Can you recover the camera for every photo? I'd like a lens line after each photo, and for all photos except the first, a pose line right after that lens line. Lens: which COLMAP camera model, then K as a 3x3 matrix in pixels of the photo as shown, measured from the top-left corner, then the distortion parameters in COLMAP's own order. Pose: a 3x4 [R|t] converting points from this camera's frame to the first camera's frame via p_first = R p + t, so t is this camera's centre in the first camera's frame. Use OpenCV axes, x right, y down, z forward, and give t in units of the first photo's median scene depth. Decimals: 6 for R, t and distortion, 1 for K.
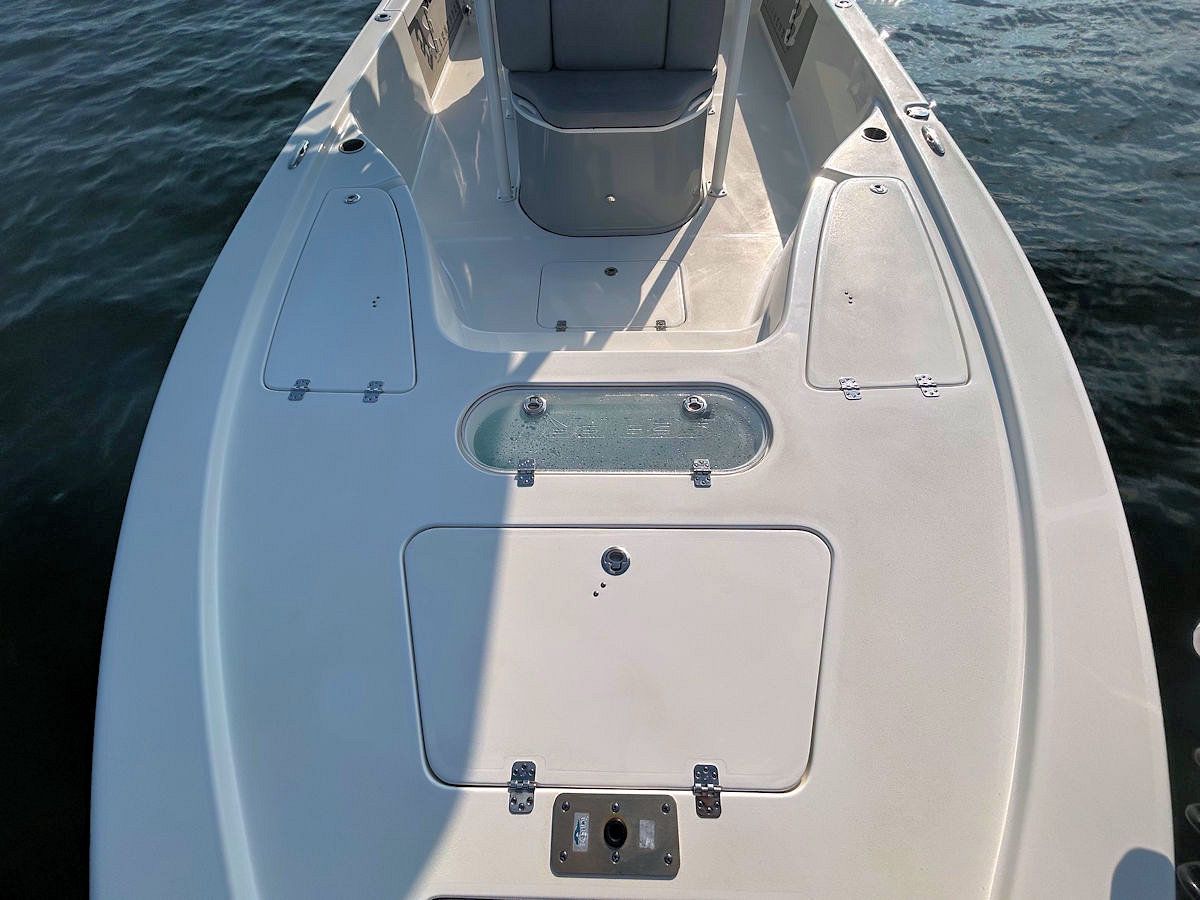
lens RADIAL K [[474.6, 0, 605.7], [0, 474.6, 436.9], [0, 0, 1]] dist [0.015925, 0.000017]
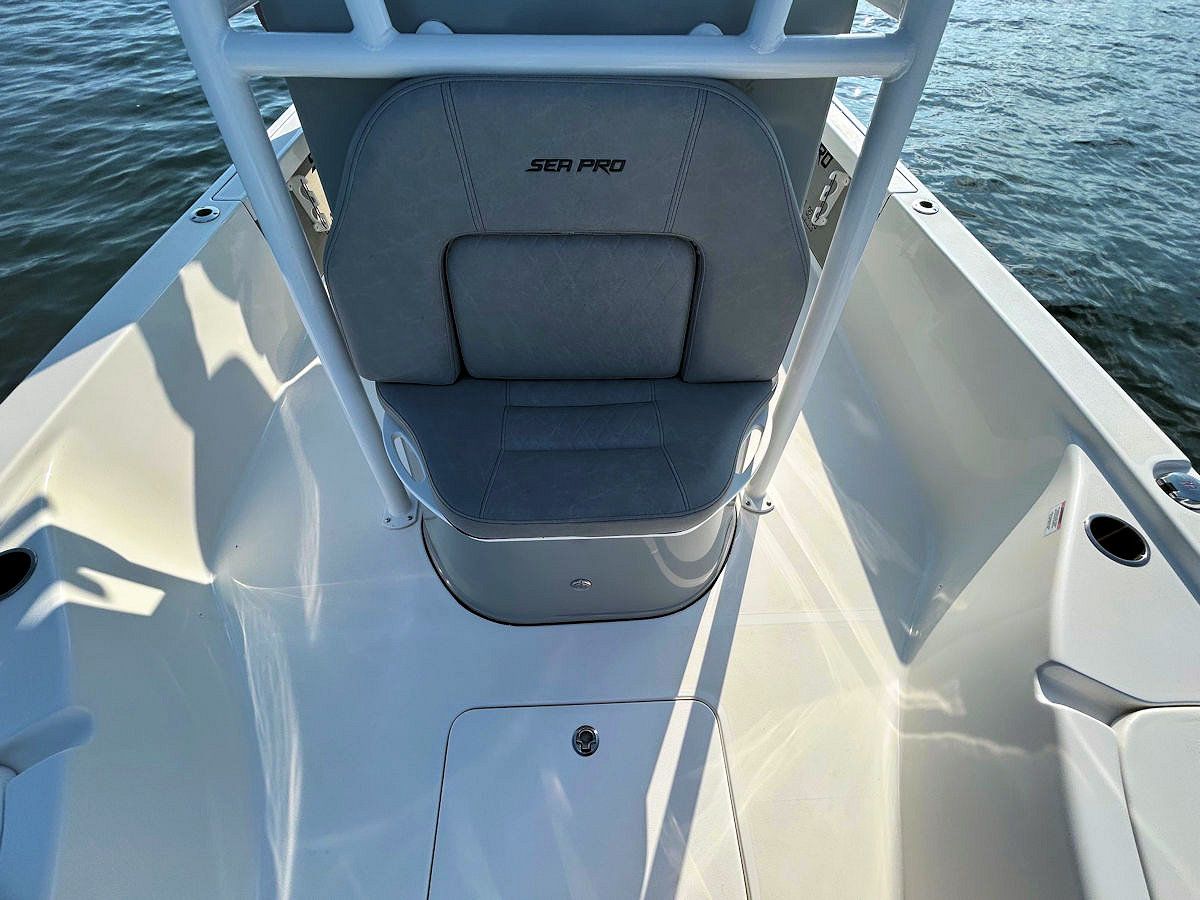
lens RADIAL K [[487.1, 0, 600.0], [0, 487.1, 450.0], [0, 0, 1]] dist [-0.002137, -0.000437]
pose [[0.998041, -0.025099, 0.057308, 0.004415], [0.030062, 0.995715, -0.087451, -0.587464], [-0.054867, 0.089003, 0.994519, 0.443045]]
